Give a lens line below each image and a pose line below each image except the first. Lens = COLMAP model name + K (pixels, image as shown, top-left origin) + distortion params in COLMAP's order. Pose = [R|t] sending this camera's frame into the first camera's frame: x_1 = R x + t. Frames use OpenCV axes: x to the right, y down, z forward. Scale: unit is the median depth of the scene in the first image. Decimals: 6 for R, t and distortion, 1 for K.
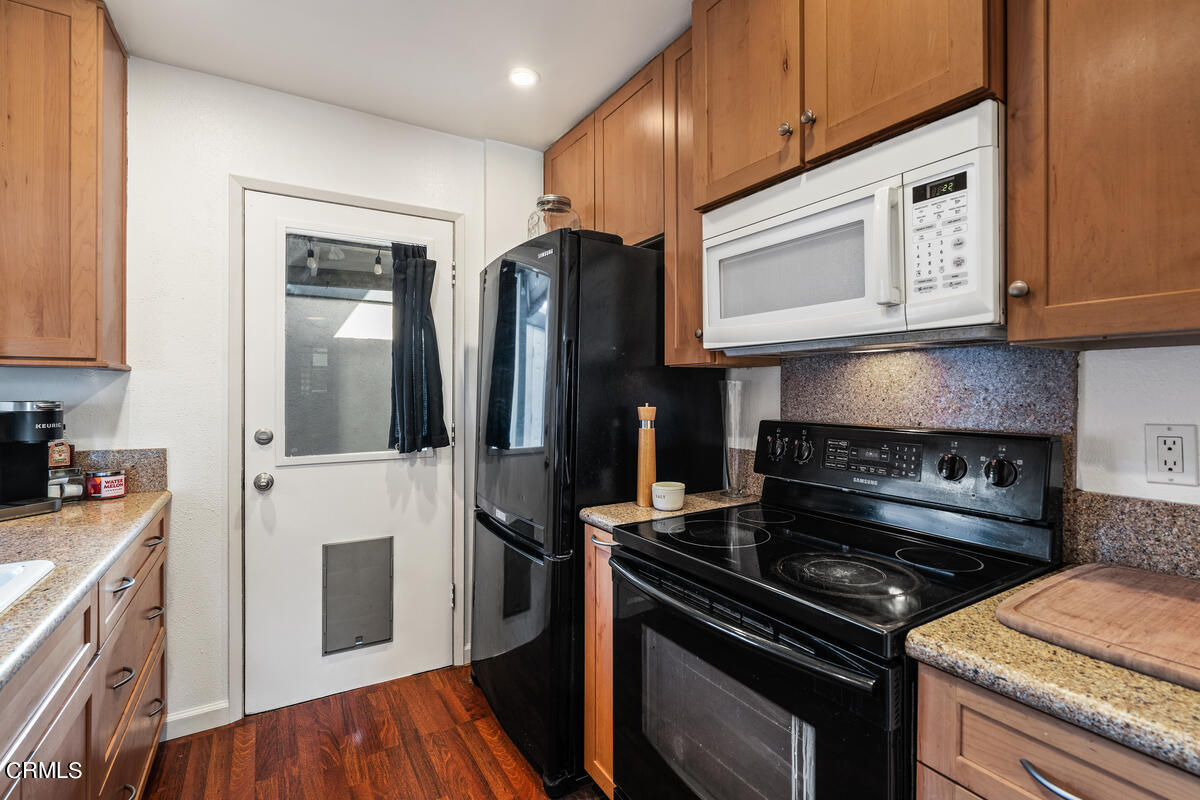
lens RADIAL K [[543.7, 0, 594.8], [0, 543.7, 392.3], [0, 0, 1]] dist [-0.008720, 0.005235]
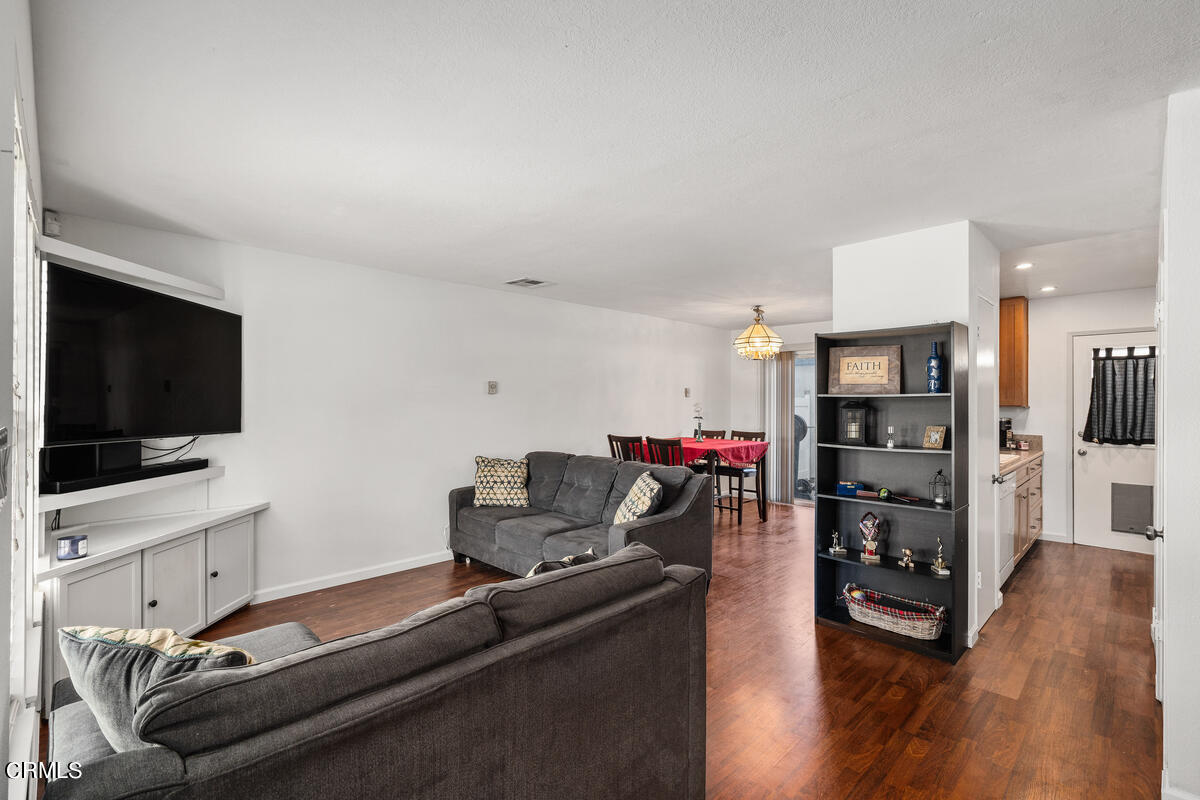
lens RADIAL K [[543.7, 0, 600.9], [0, 543.7, 401.9], [0, 0, 1]] dist [-0.008720, 0.005235]
pose [[0.238675, -0.003212, -0.971094, 1.494415], [-0.000130, 0.999994, -0.003340, -0.066181], [0.971099, 0.000923, 0.238673, -2.033890]]
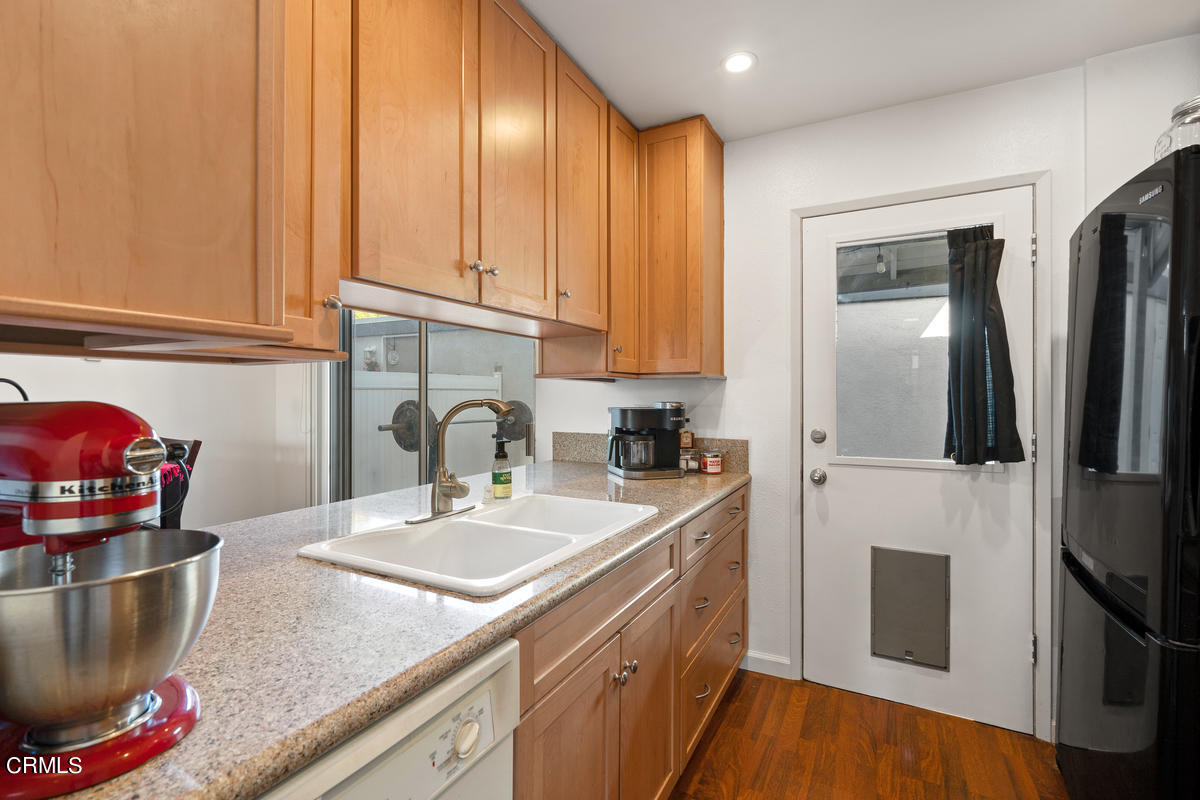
lens RADIAL K [[543.7, 0, 600.2], [0, 543.7, 394.3], [0, 0, 1]] dist [-0.008720, 0.005235]
pose [[0.519372, -0.002354, -0.854545, 0.127134], [0.000871, 0.999997, -0.002226, -0.001486], [0.854548, 0.000412, 0.519373, 0.046469]]
